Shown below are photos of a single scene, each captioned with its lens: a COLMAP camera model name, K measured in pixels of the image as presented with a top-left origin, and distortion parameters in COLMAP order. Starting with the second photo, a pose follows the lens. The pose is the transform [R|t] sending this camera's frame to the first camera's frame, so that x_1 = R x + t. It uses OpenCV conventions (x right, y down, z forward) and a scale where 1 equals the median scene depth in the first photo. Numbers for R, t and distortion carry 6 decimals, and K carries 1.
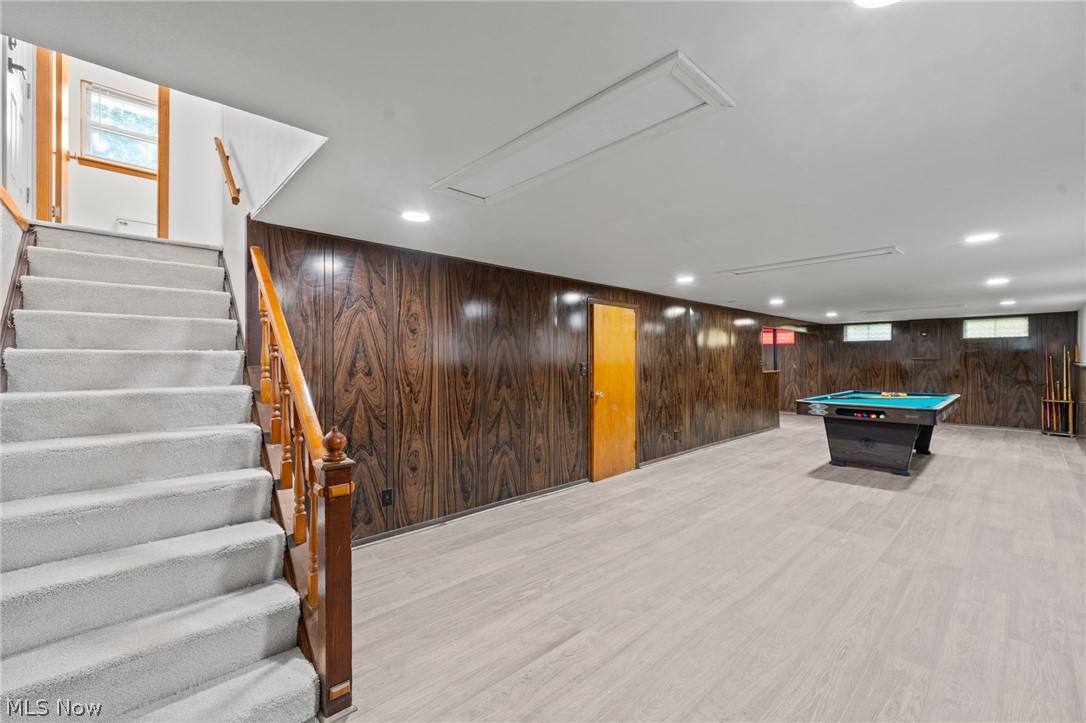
lens RADIAL K [[452.7, 0, 541.5], [0, 452.7, 359.3], [0, 0, 1]] dist [-0.001972, 0.000017]
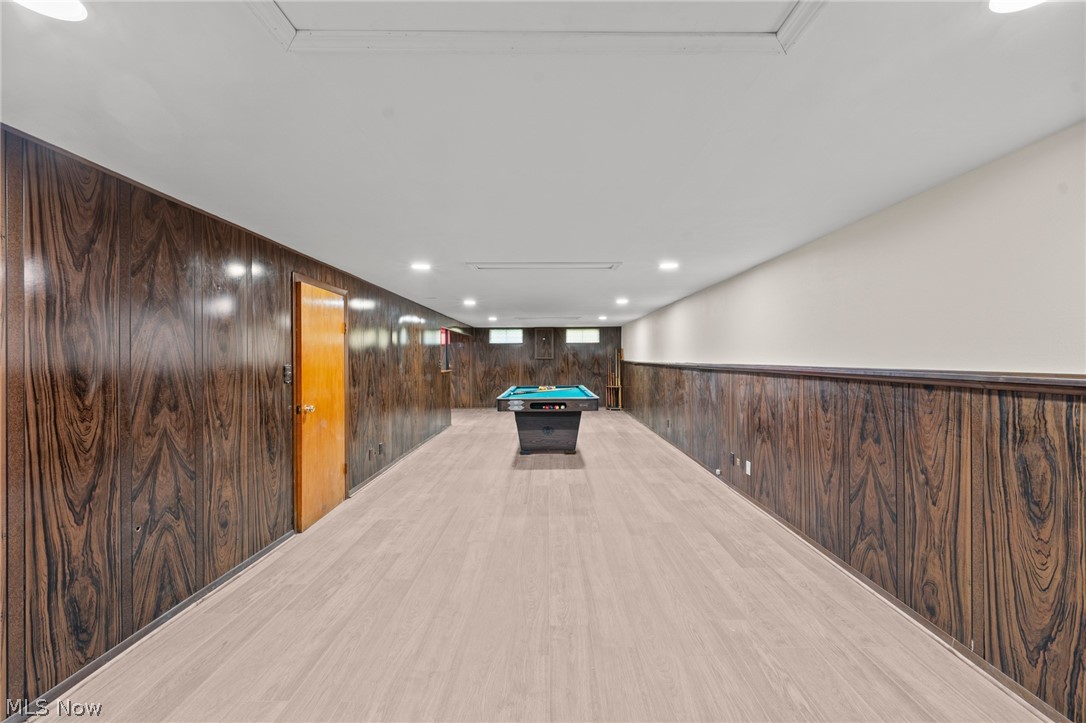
lens RADIAL K [[452.7, 0, 543.1], [0, 452.7, 356.6], [0, 0, 1]] dist [-0.001972, 0.000017]
pose [[0.677930, 0.000004, 0.735126, -0.165720], [0.005346, 0.999974, -0.004935, 0.000440], [-0.735107, 0.007276, 0.677912, 0.261726]]
